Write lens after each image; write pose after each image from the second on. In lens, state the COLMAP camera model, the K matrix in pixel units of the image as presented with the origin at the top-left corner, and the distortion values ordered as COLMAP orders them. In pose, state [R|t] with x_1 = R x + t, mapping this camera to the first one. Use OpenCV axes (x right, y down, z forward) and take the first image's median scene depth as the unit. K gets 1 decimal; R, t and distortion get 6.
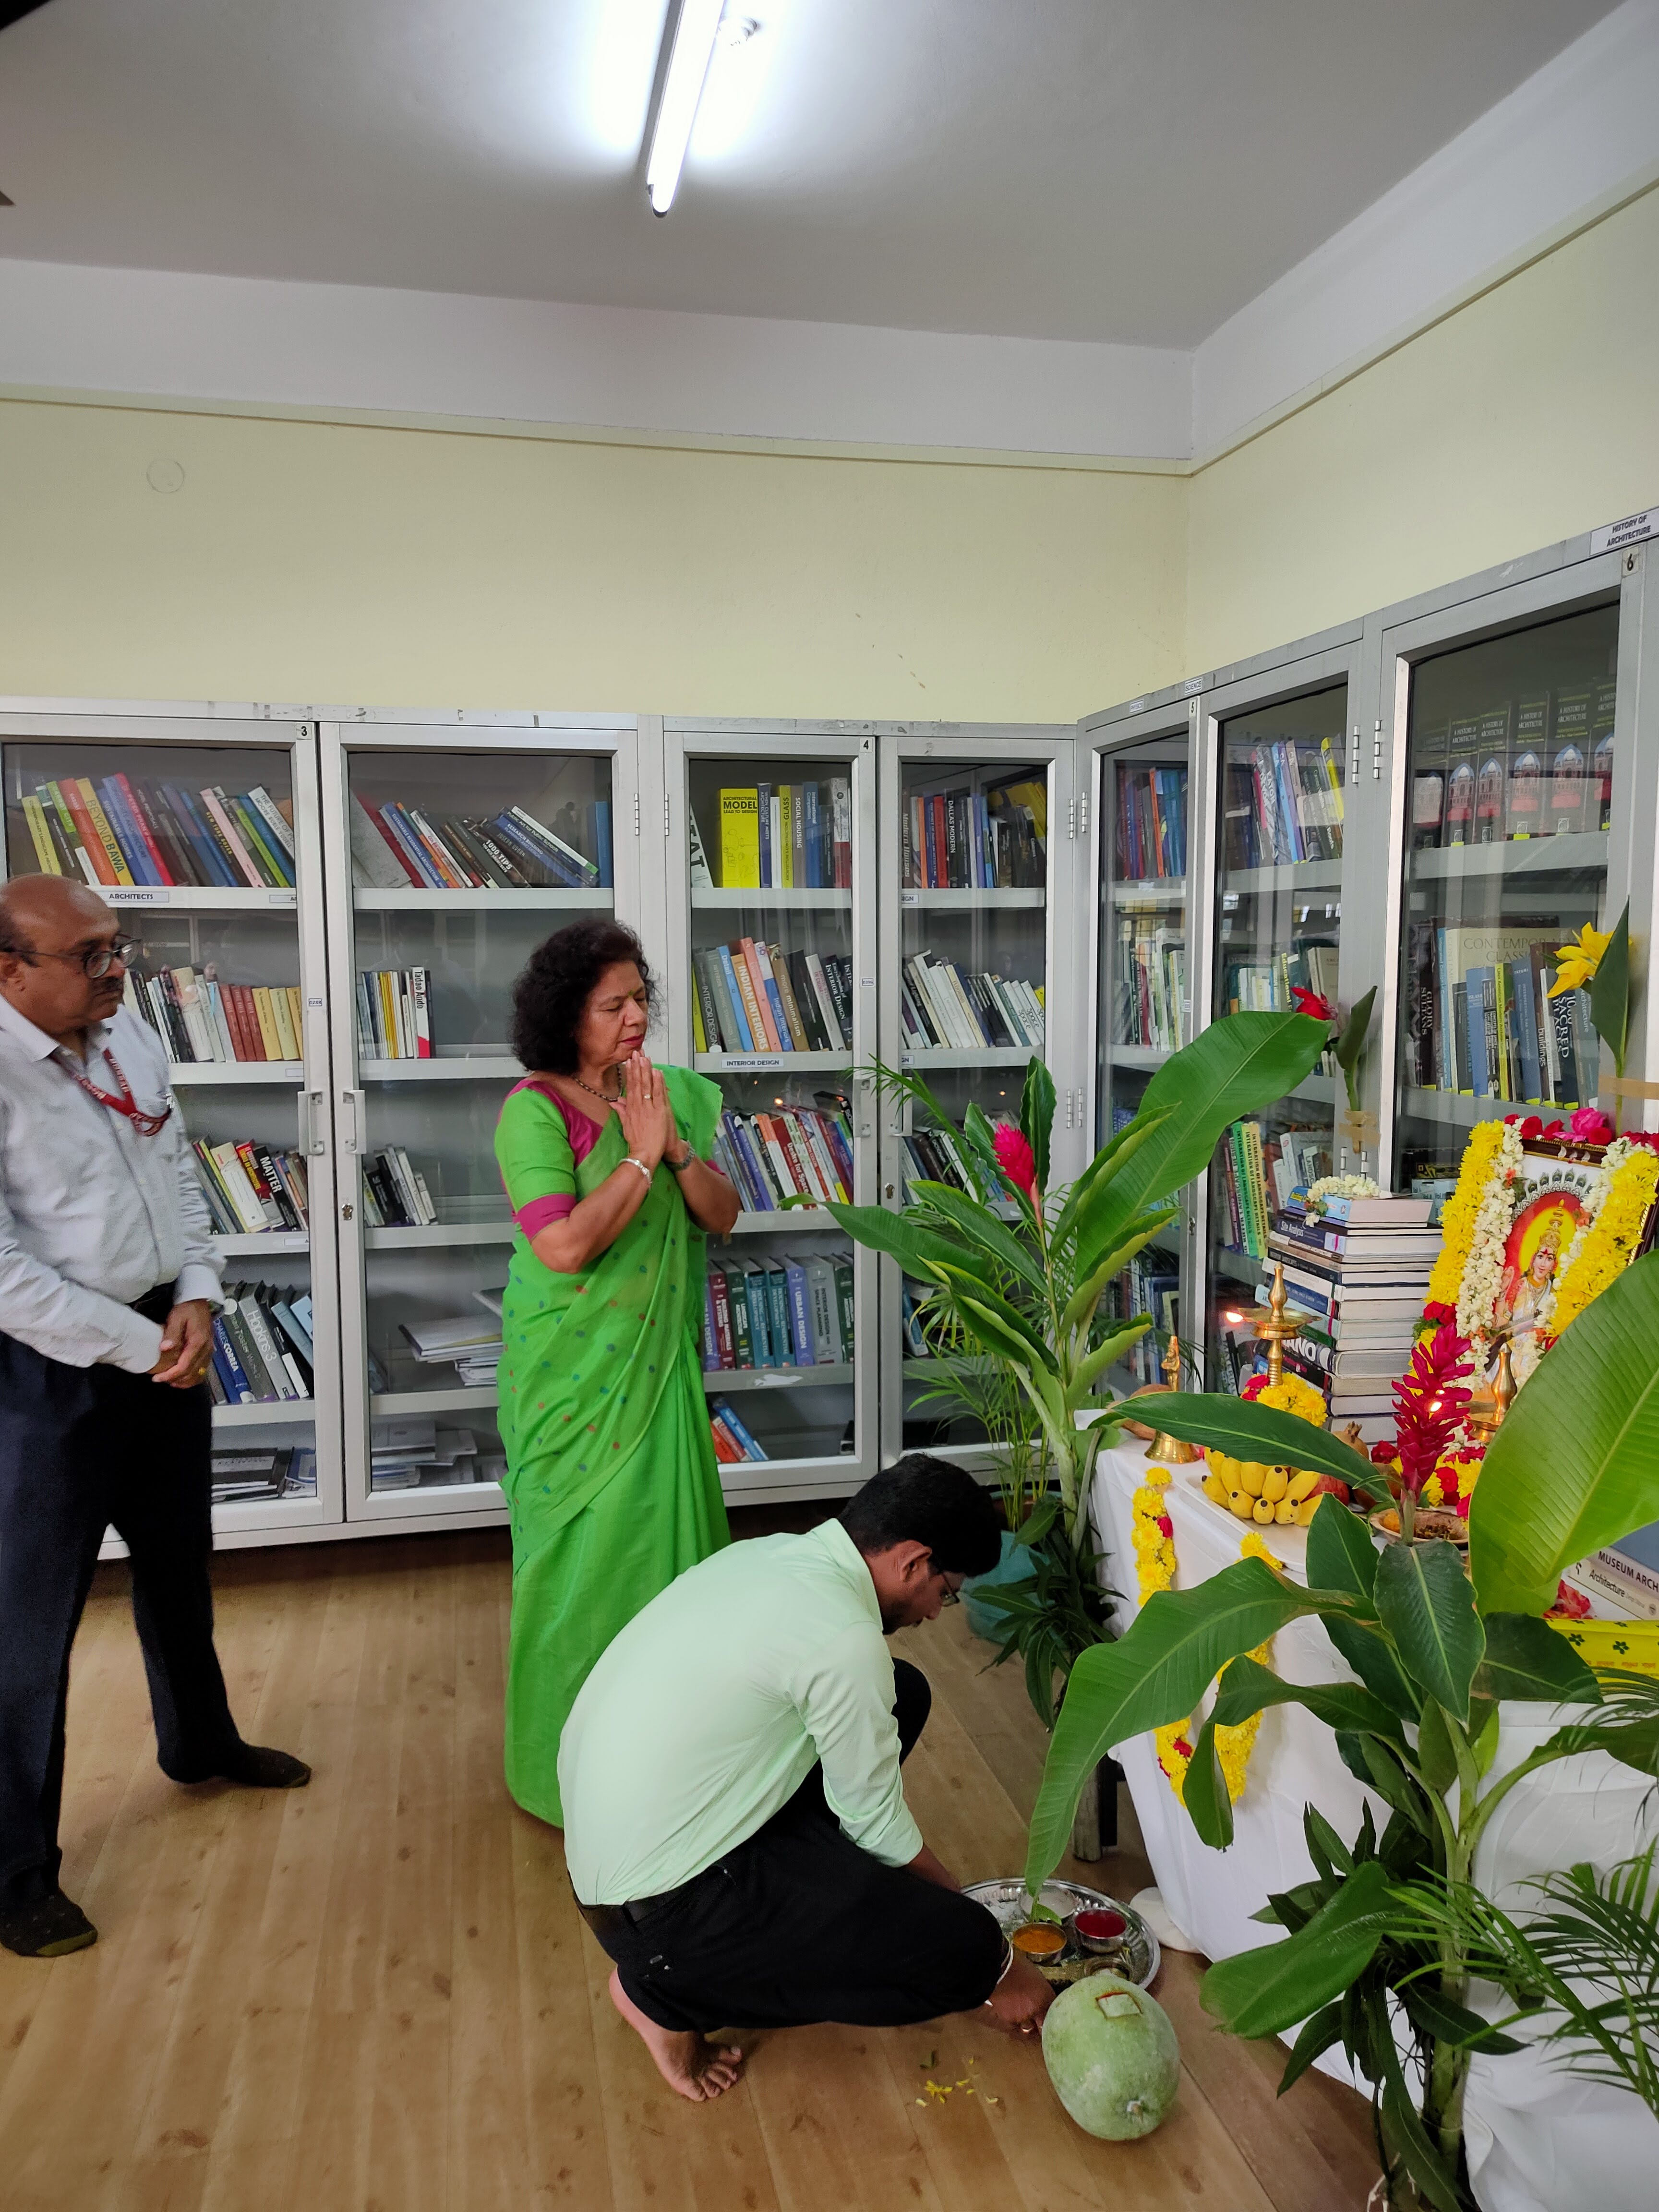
lens RADIAL K [[1681.9, 0, 829.5], [0, 1681.9, 1106.0], [0, 0, 1]] dist [0.065590, -0.001220]
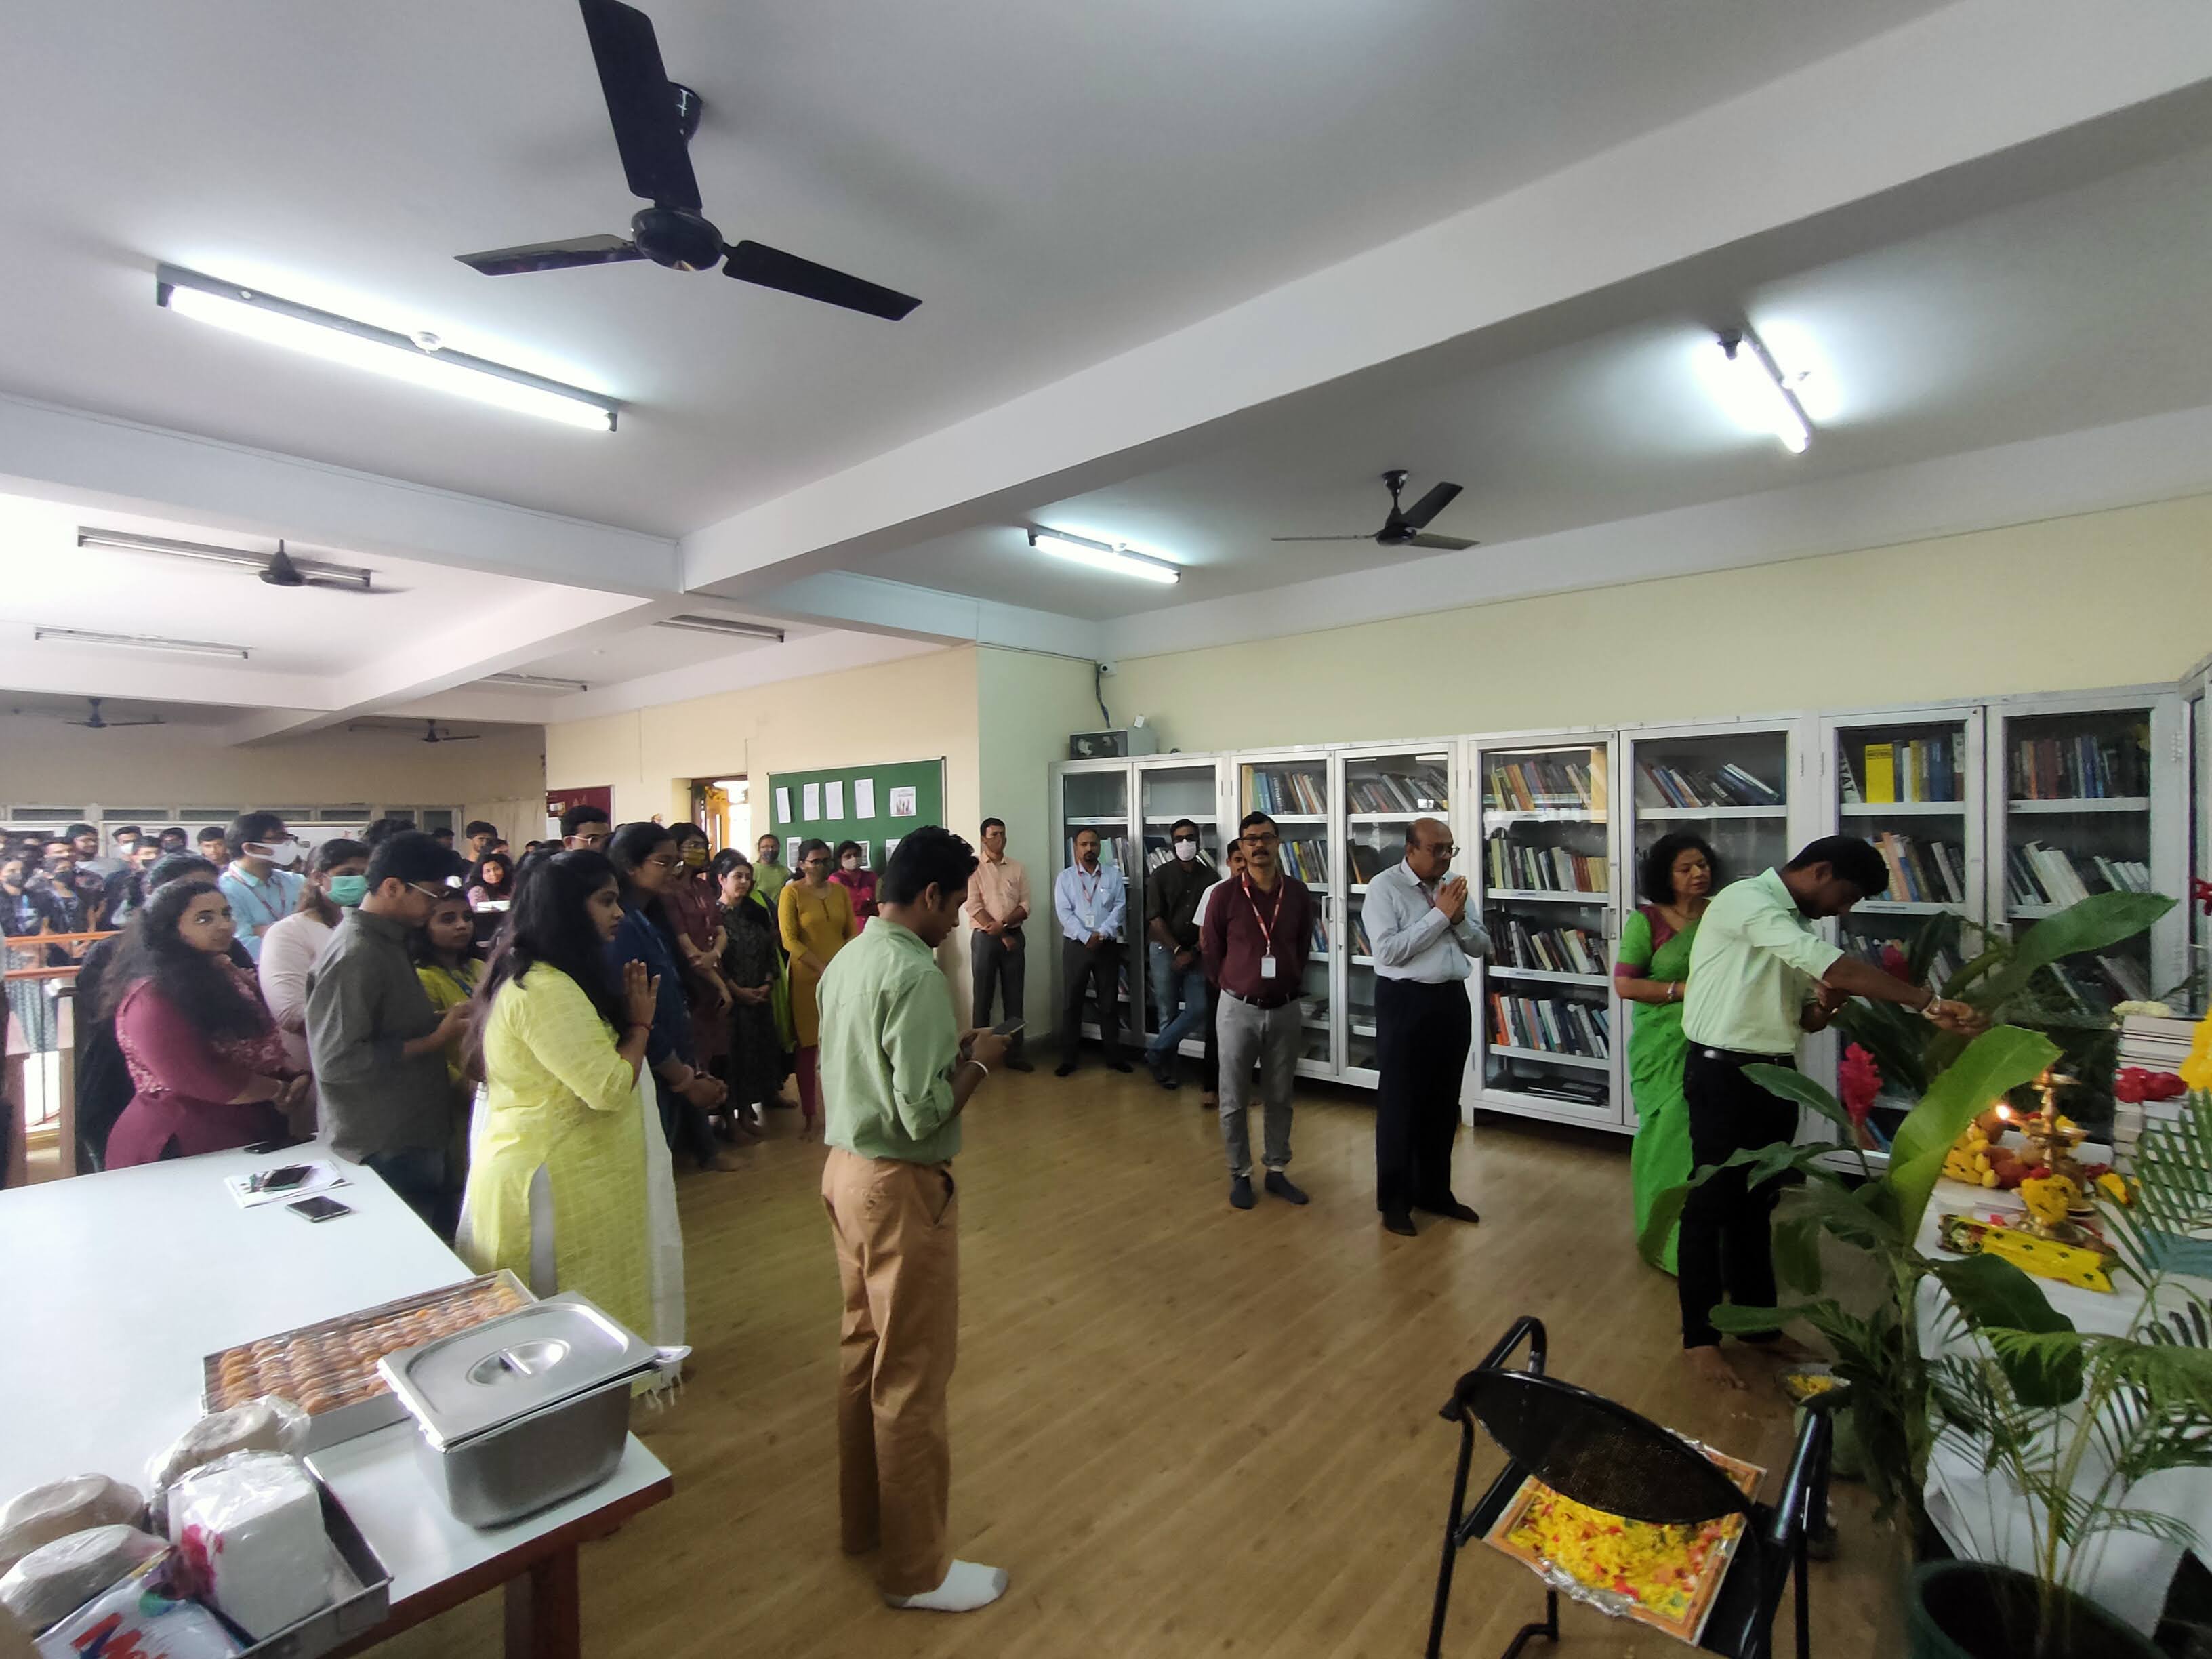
lens RADIAL K [[1034.6, 0, 1106.0], [0, 1034.6, 829.5], [0, 0, 1]] dist [-0.000219, -0.000038]
pose [[0.581022, -0.002330, -0.813885, 0.337933], [-0.071527, 0.995980, -0.053914, 0.007755], [0.810739, 0.089540, 0.578520, -0.219372]]
